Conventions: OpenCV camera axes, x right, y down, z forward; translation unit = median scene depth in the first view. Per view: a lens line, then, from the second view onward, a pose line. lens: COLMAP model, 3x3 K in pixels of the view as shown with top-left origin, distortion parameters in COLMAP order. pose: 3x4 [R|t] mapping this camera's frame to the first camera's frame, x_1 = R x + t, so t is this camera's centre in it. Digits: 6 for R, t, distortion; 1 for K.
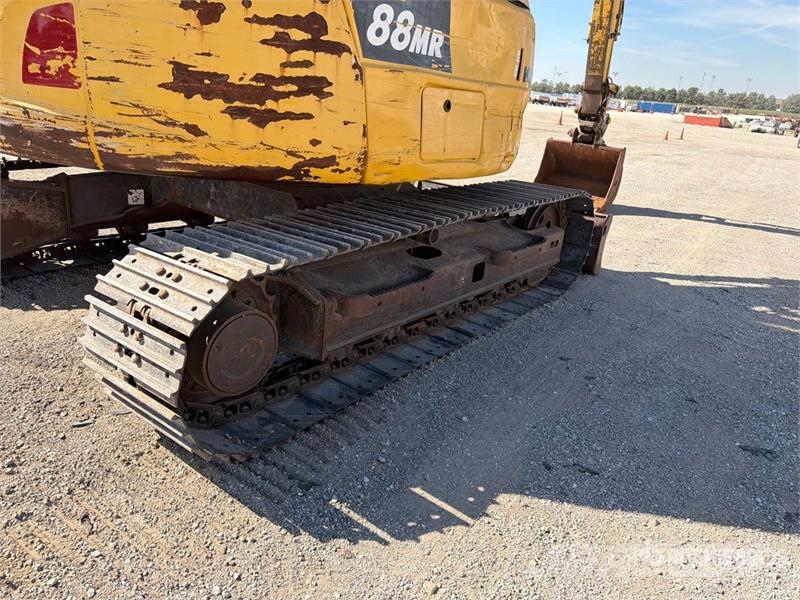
lens RADIAL K [[564.1, 0, 391.0], [0, 564.1, 302.6], [0, 0, 1]] dist [0.126571, -0.140895]
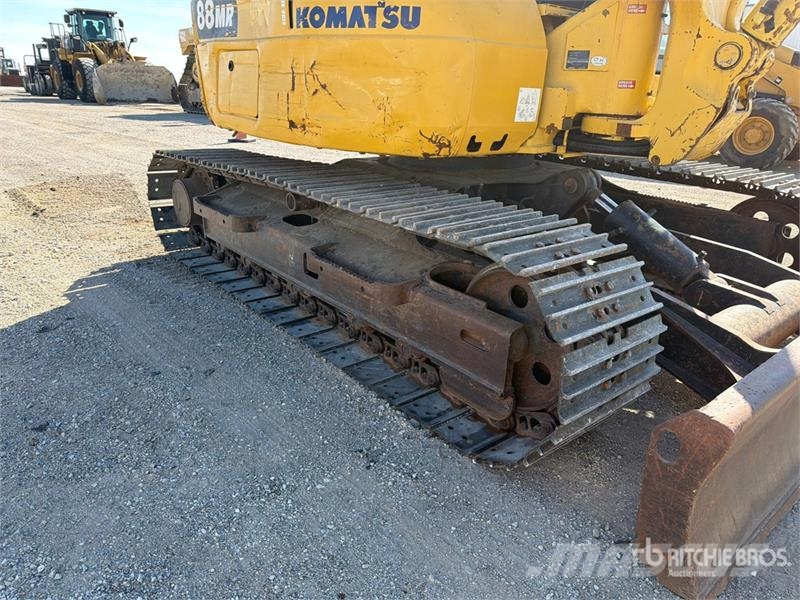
lens RADIAL K [[564.1, 0, 391.0], [0, 564.1, 302.6], [0, 0, 1]] dist [0.126571, -0.140895]
pose [[-0.222332, 0.251855, -0.941880, 1.484205], [-0.380929, 0.866832, 0.321706, -0.512192], [0.897475, 0.430315, -0.096786, 1.923887]]
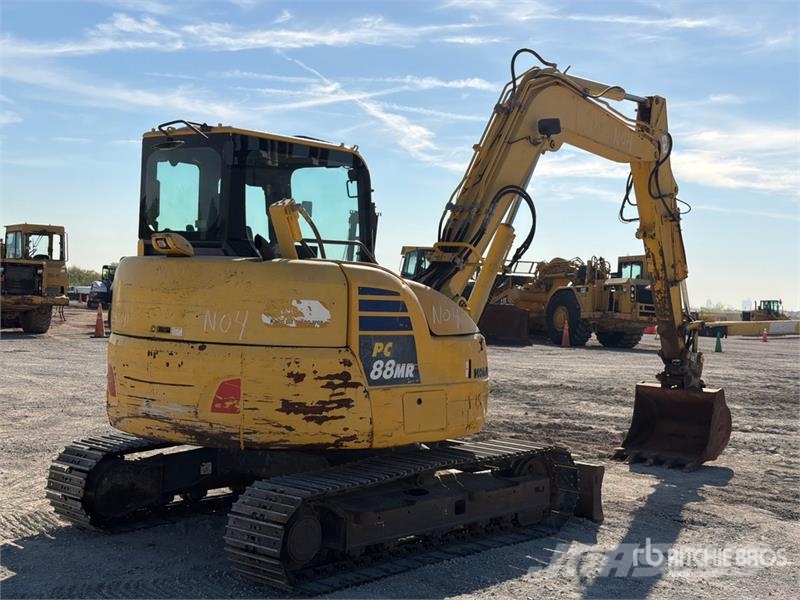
lens RADIAL K [[1115.9, 0, 382.9], [0, 1115.9, 263.4], [0, 0, 1]] dist [0.095572, 0.039373]
pose [[0.996241, -0.062509, -0.059977, 0.260969], [0.037117, 0.933575, -0.356454, 0.562477], [0.078275, 0.352888, 0.932386, -2.775695]]
